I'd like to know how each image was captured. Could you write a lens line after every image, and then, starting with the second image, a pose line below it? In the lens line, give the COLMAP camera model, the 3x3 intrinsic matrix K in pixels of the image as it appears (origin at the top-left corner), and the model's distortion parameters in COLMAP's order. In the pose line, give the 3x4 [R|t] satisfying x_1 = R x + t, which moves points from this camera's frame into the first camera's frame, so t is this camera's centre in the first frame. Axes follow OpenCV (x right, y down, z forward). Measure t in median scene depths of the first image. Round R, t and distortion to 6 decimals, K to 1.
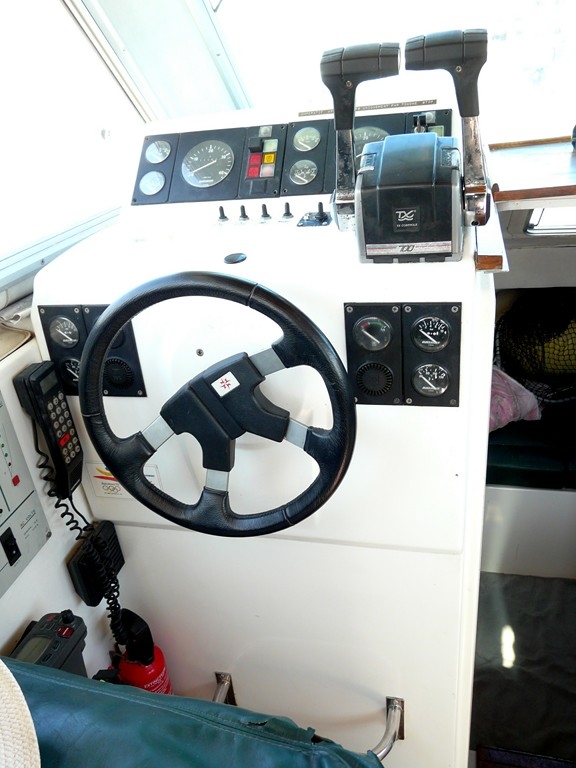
lens RADIAL K [[633.0, 0, 282.6], [0, 633.0, 381.9], [0, 0, 1]] dist [-0.016603, 0.017102]
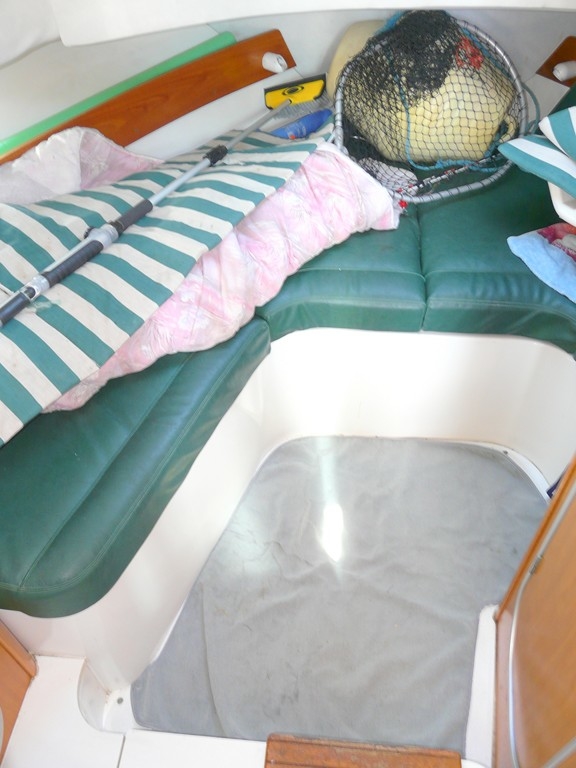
lens RADIAL K [[633.0, 0, 289.6], [0, 633.0, 385.2], [0, 0, 1]] dist [-0.016603, 0.017102]
pose [[0.983821, -0.068173, 0.165675, 0.166472], [0.010866, 0.945771, 0.324651, -0.002479], [-0.178823, -0.317598, 0.931211, 0.324858]]
